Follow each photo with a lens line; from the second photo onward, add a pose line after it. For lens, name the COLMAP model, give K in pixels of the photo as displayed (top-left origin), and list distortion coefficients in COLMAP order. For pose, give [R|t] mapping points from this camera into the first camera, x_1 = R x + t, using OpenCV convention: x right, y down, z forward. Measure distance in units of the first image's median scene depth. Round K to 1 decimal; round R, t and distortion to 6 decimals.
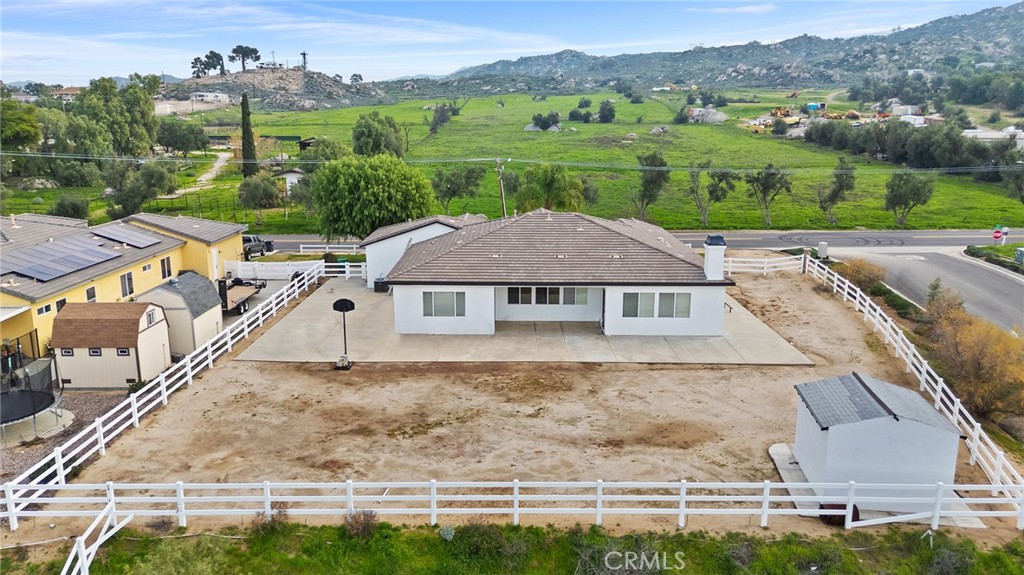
lens RADIAL K [[751.1, 0, 512.0], [0, 751.1, 287.5], [0, 0, 1]] dist [0.087372, -0.078918]
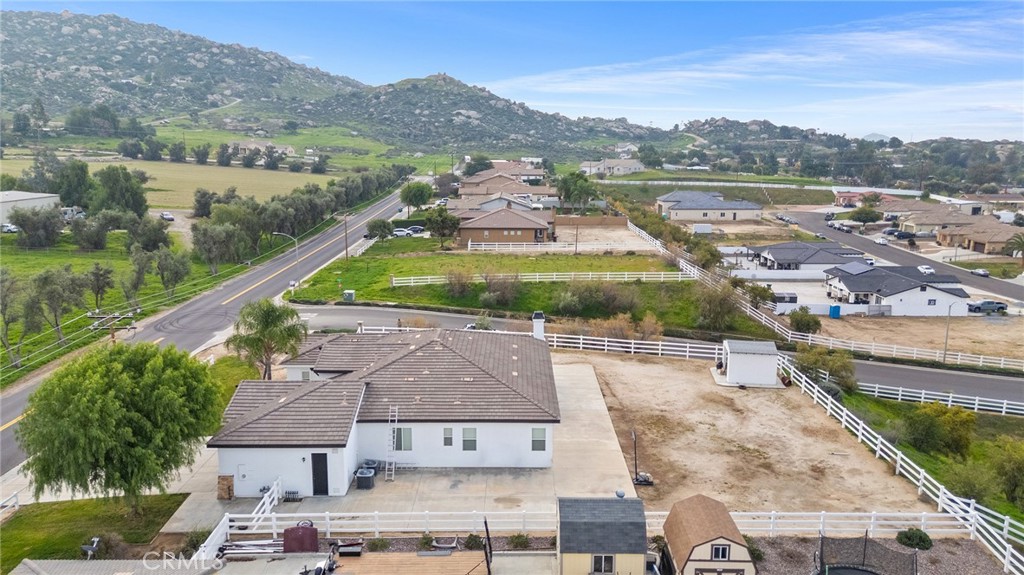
lens RADIAL K [[751.1, 0, 512.0], [0, 751.1, 287.5], [0, 0, 1]] dist [0.087372, -0.078918]
pose [[0.004808, -0.191038, 0.981571, -1.173415], [0.215628, 0.958689, 0.185528, -0.399619], [-0.976464, 0.210762, 0.045802, 0.953484]]
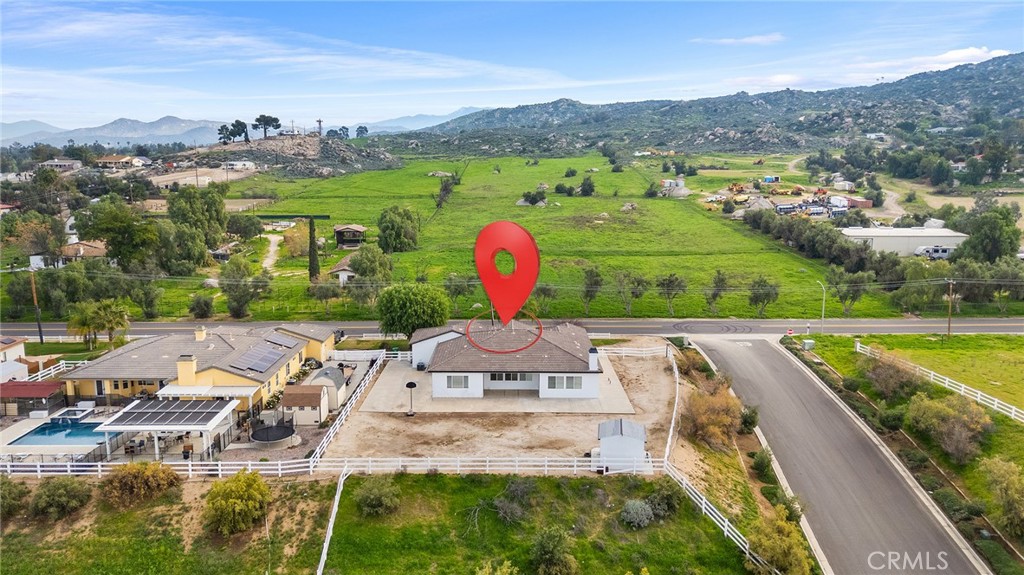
lens RADIAL K [[751.1, 0, 512.0], [0, 751.1, 287.5], [0, 0, 1]] dist [0.087372, -0.078918]
pose [[0.999998, 0.001056, 0.001673, 0.048410], [-0.000971, 0.998771, -0.049544, -0.127217], [-0.001724, 0.049542, 0.998771, -0.979116]]
